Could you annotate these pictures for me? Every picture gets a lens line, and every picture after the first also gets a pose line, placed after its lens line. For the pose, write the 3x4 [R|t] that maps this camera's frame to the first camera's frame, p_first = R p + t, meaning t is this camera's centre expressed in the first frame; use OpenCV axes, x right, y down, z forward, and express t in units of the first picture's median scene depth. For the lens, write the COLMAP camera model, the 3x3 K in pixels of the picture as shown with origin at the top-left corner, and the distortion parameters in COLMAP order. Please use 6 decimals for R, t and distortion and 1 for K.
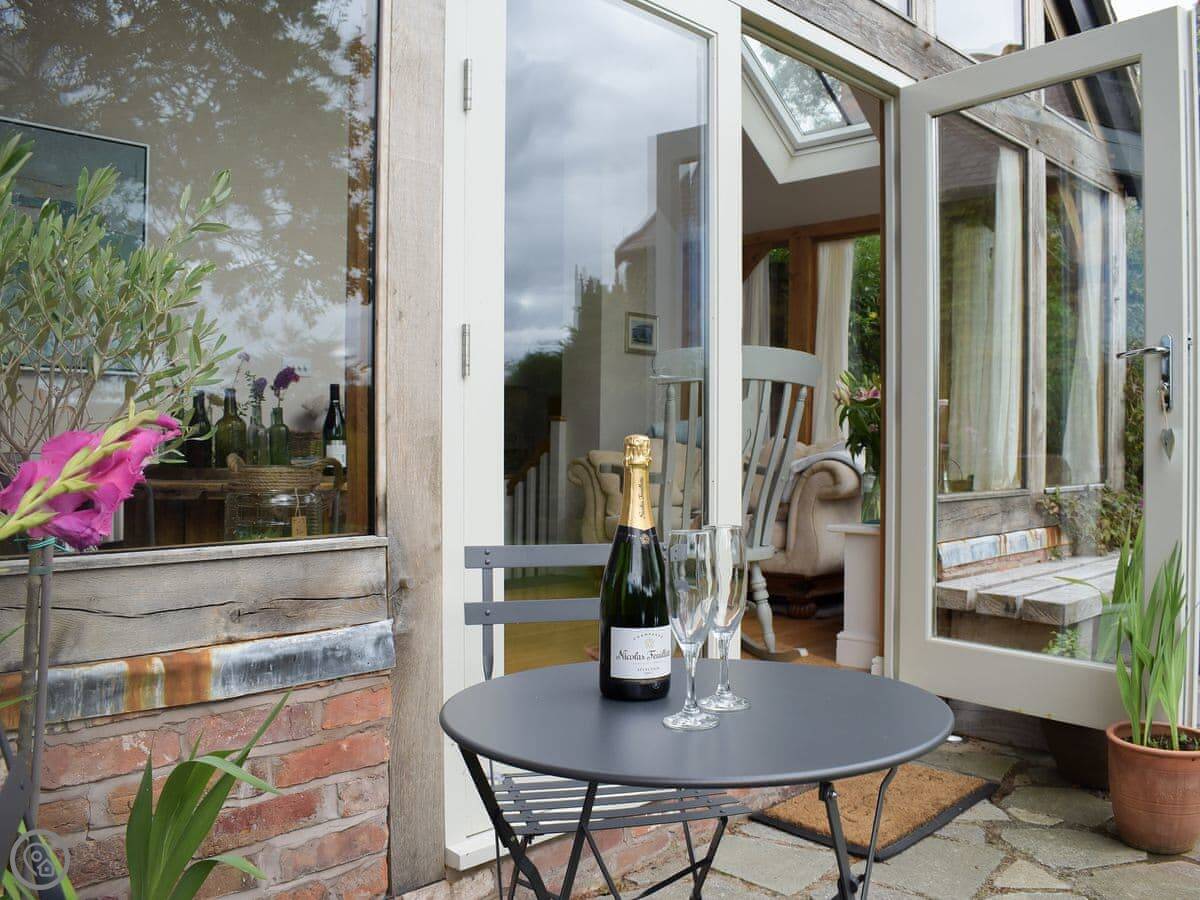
lens RADIAL K [[1033.0, 0, 599.8], [0, 1033.0, 432.0], [0, 0, 1]] dist [-0.090476, 0.002522]
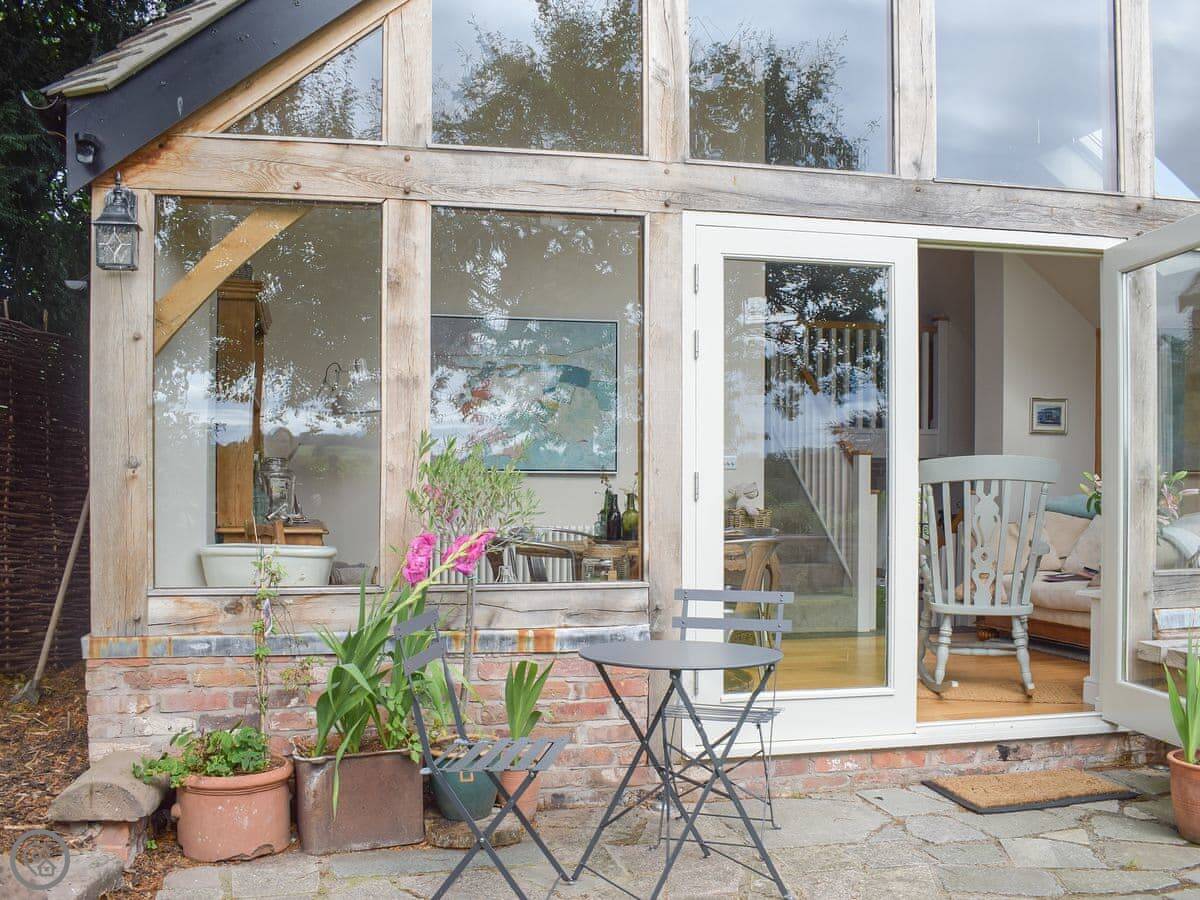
lens RADIAL K [[1074.6, 0, 600.4], [0, 1074.6, 455.5], [0, 0, 1]] dist [-0.085252, 0.013184]
pose [[0.846807, -0.017118, -0.531624, 0.866564], [0.005659, 0.999715, -0.023178, -0.101691], [0.531870, 0.016619, 0.846663, -0.858488]]
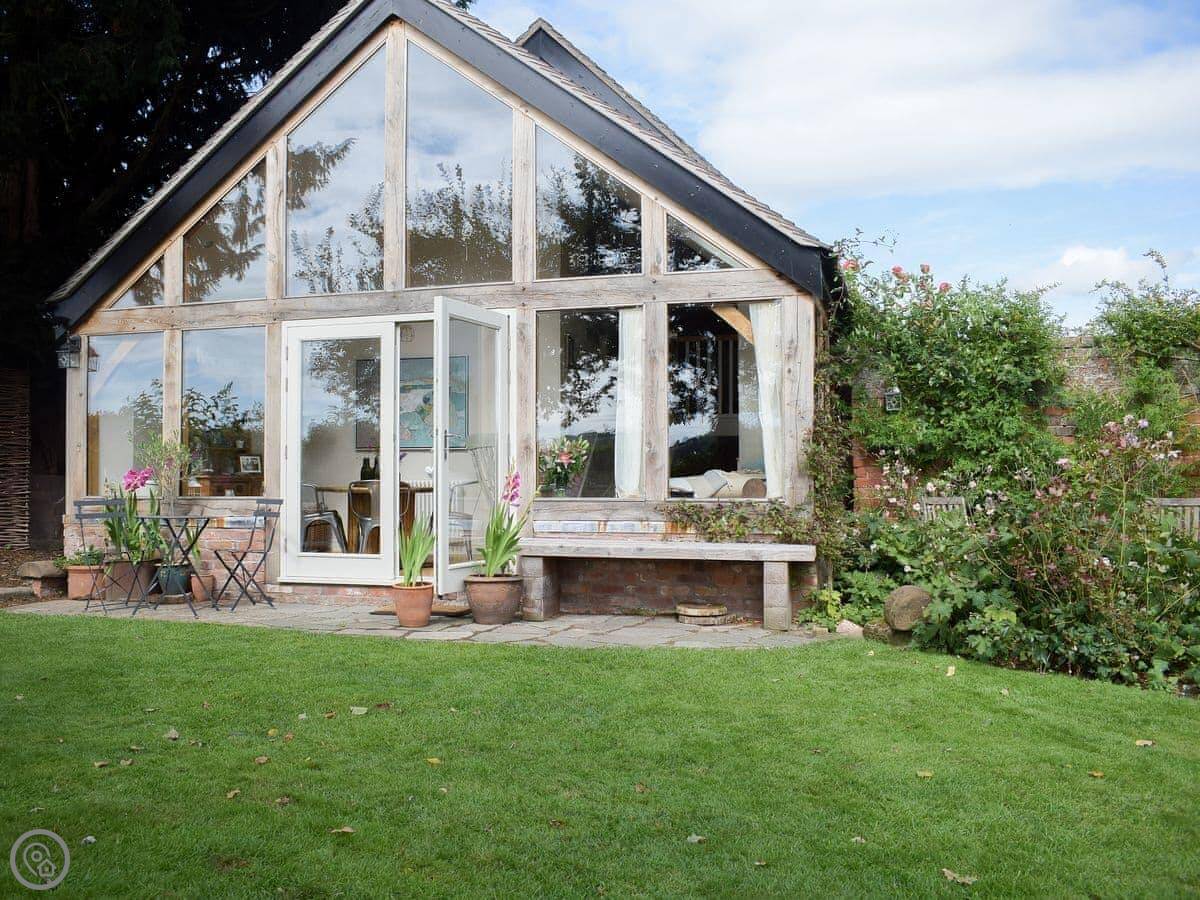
lens RADIAL K [[1074.6, 0, 600.4], [0, 1074.6, 455.5], [0, 0, 1]] dist [-0.085252, 0.013184]
pose [[0.497936, -0.022767, -0.866915, 4.543429], [0.008216, 0.999734, -0.021536, 0.035905], [0.867175, 0.003601, 0.497991, -0.001886]]
